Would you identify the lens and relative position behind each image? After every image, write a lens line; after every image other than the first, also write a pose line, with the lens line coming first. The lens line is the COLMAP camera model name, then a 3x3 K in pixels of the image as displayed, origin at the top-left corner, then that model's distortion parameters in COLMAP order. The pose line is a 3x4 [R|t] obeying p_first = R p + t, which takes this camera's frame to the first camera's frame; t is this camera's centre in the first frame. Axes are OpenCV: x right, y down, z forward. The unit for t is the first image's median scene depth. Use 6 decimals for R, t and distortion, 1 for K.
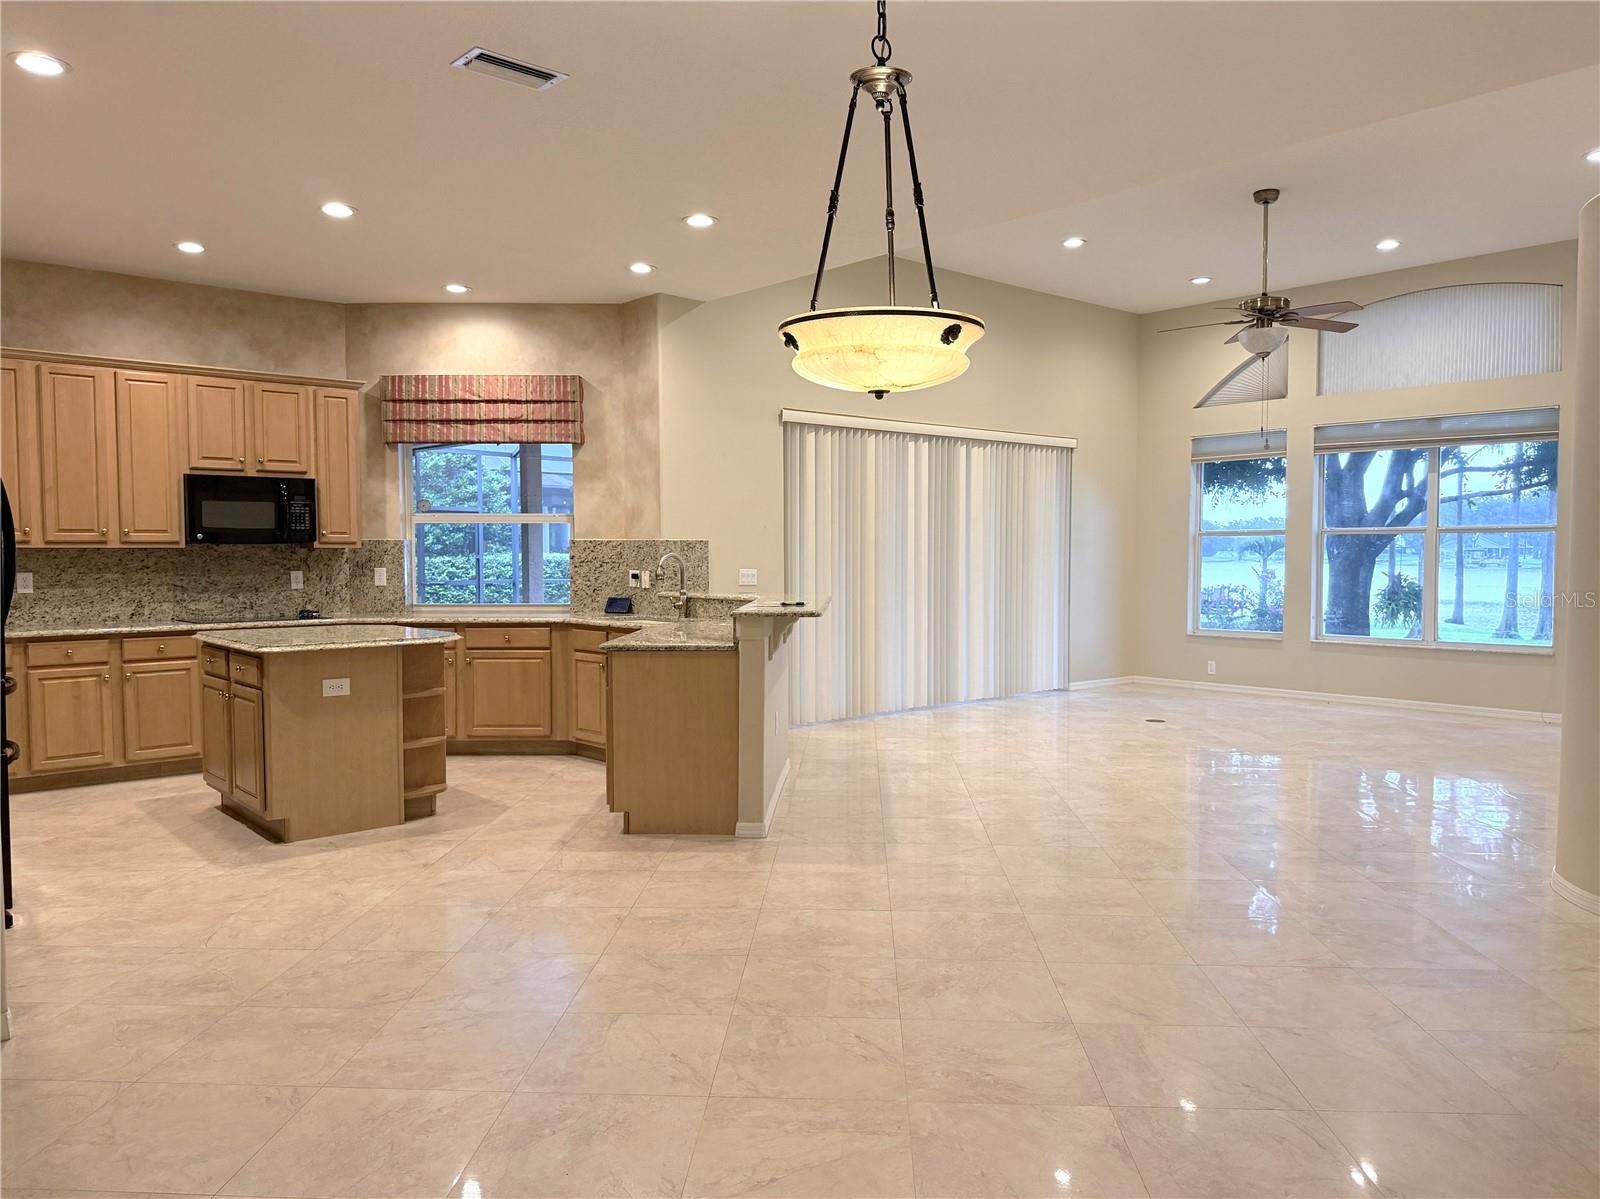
lens RADIAL K [[1114.2, 0, 802.6], [0, 1114.2, 593.7], [0, 0, 1]] dist [0.031706, -0.012872]
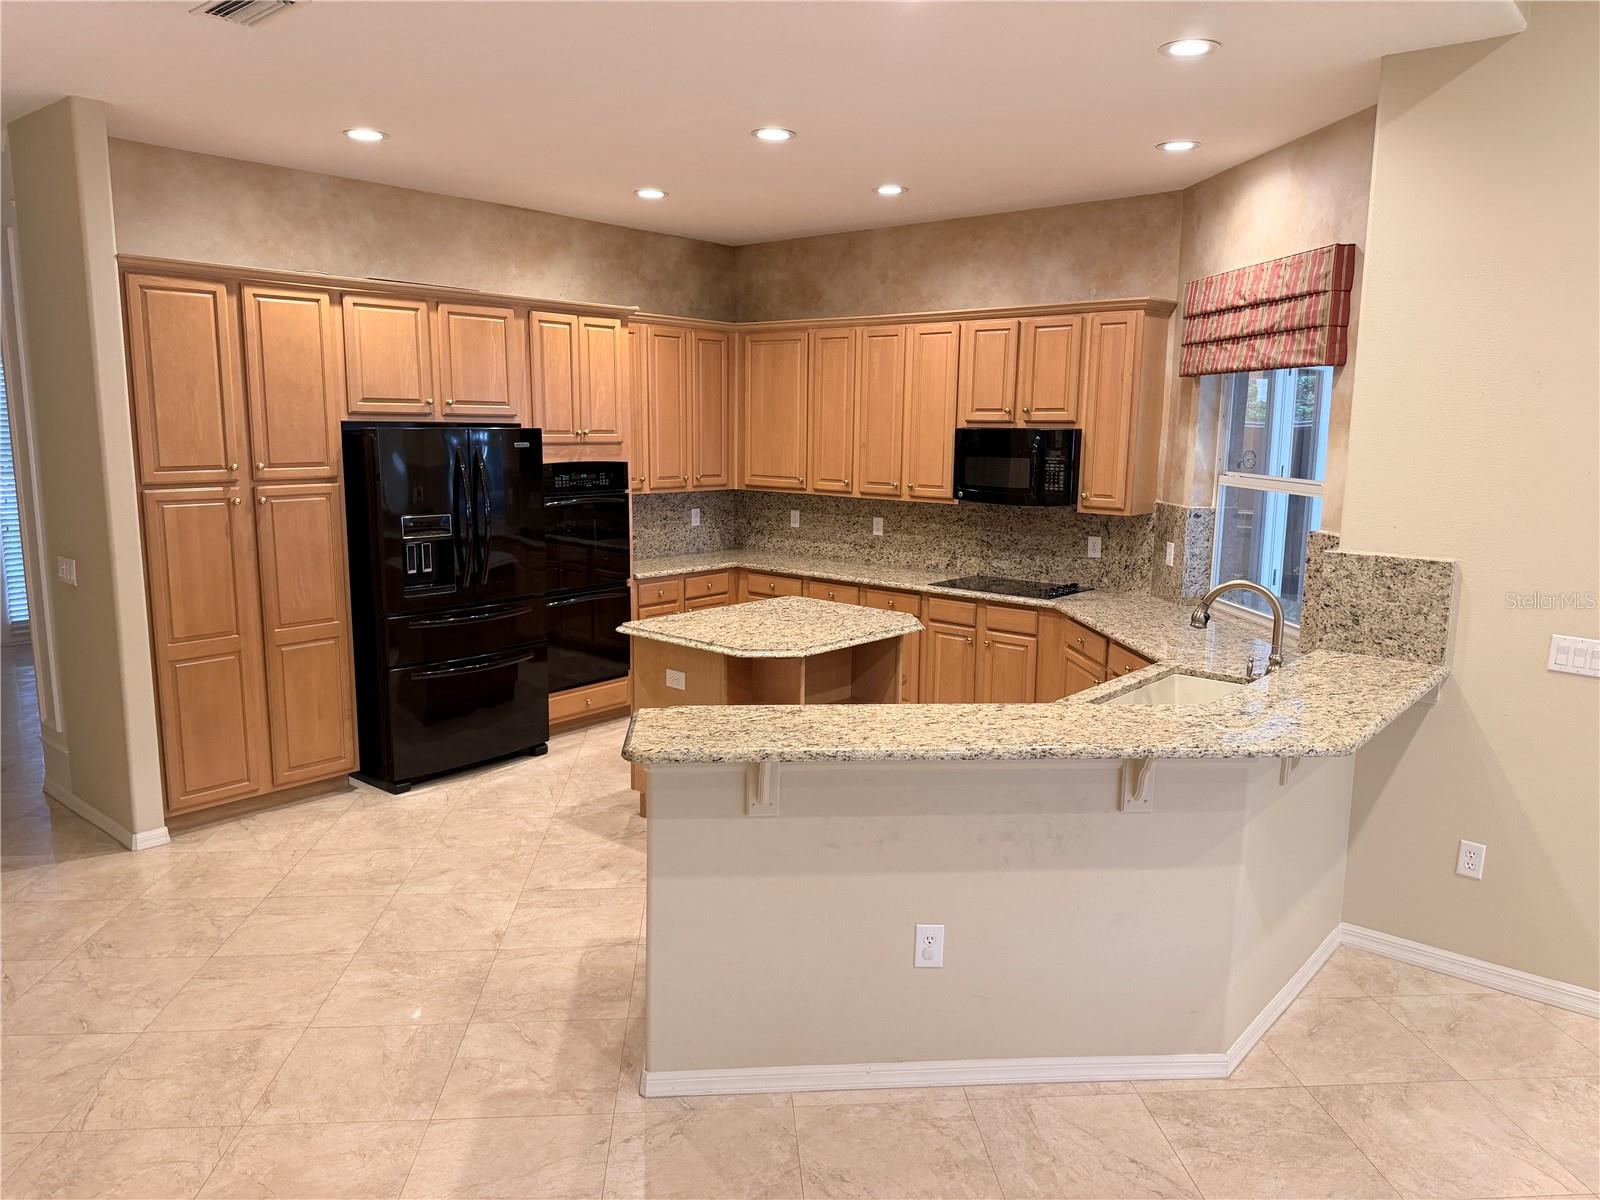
lens RADIAL K [[1114.2, 0, 802.2], [0, 1114.2, 607.3], [0, 0, 1]] dist [0.031706, -0.012872]
pose [[0.142550, 0.168887, -0.975273, 0.365386], [-0.052846, 0.985228, 0.162887, -0.098266], [0.988376, 0.028320, 0.149369, 0.695818]]
